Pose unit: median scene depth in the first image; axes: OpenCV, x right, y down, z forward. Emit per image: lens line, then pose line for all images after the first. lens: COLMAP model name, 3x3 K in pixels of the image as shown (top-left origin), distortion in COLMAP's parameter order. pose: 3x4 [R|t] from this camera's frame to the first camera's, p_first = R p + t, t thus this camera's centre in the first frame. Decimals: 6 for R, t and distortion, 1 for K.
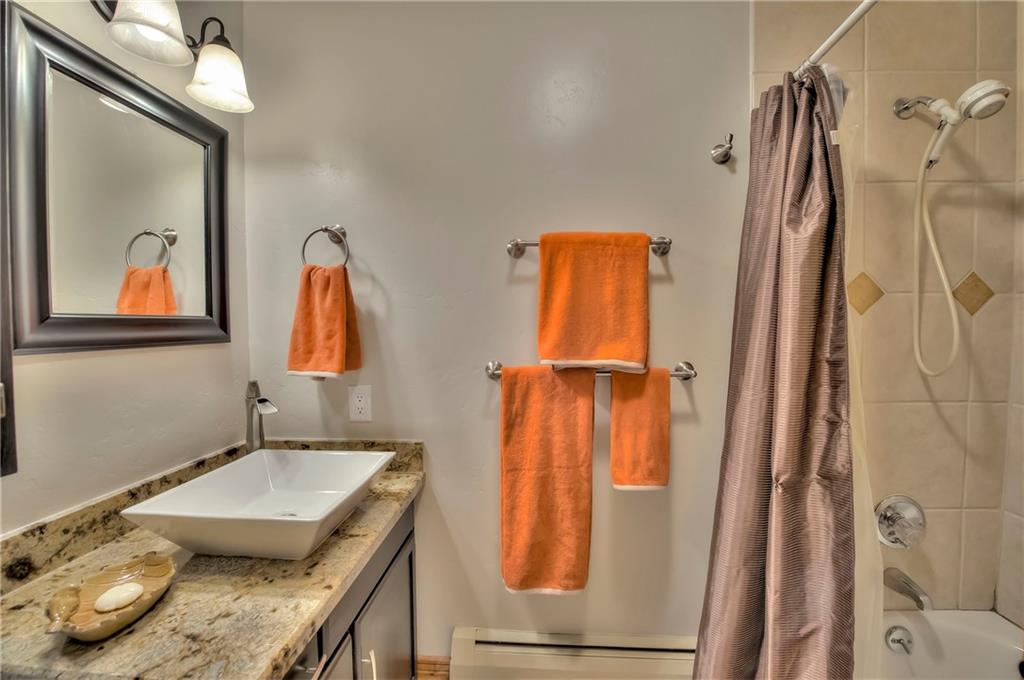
lens RADIAL K [[402.5, 0, 517.9], [0, 402.5, 339.6], [0, 0, 1]] dist [-0.020824, -0.000819]
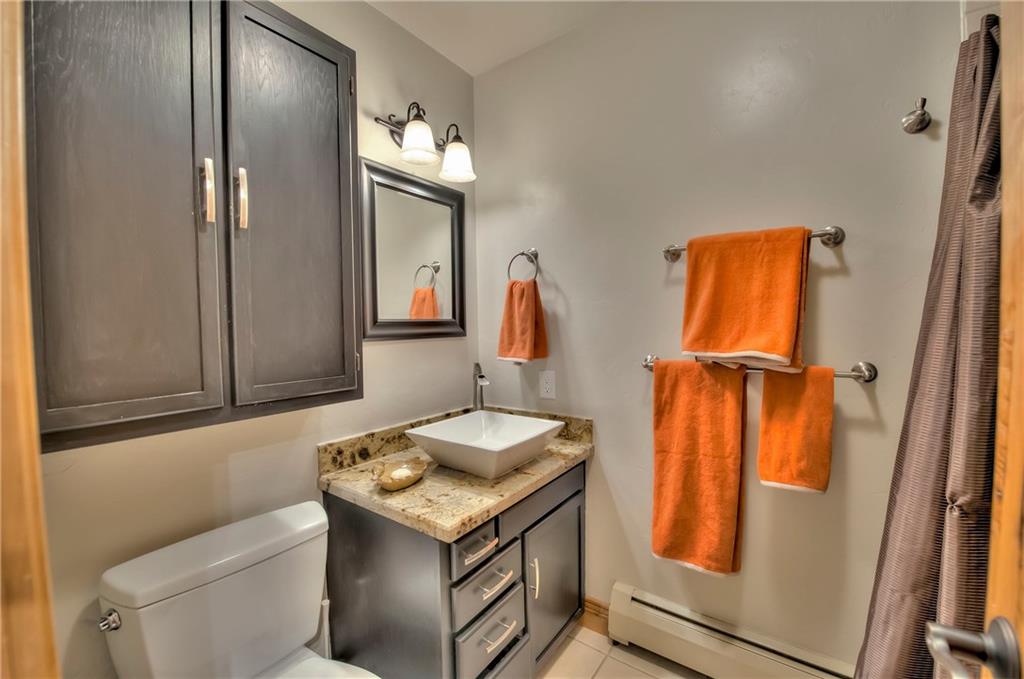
lens RADIAL K [[402.5, 0, 517.9], [0, 402.5, 339.1], [0, 0, 1]] dist [-0.020824, -0.000819]
pose [[0.849554, 0.011520, -0.527376, 0.239478], [-0.008988, 0.999932, 0.007363, 0.004584], [0.527425, -0.001515, 0.849600, -0.173035]]
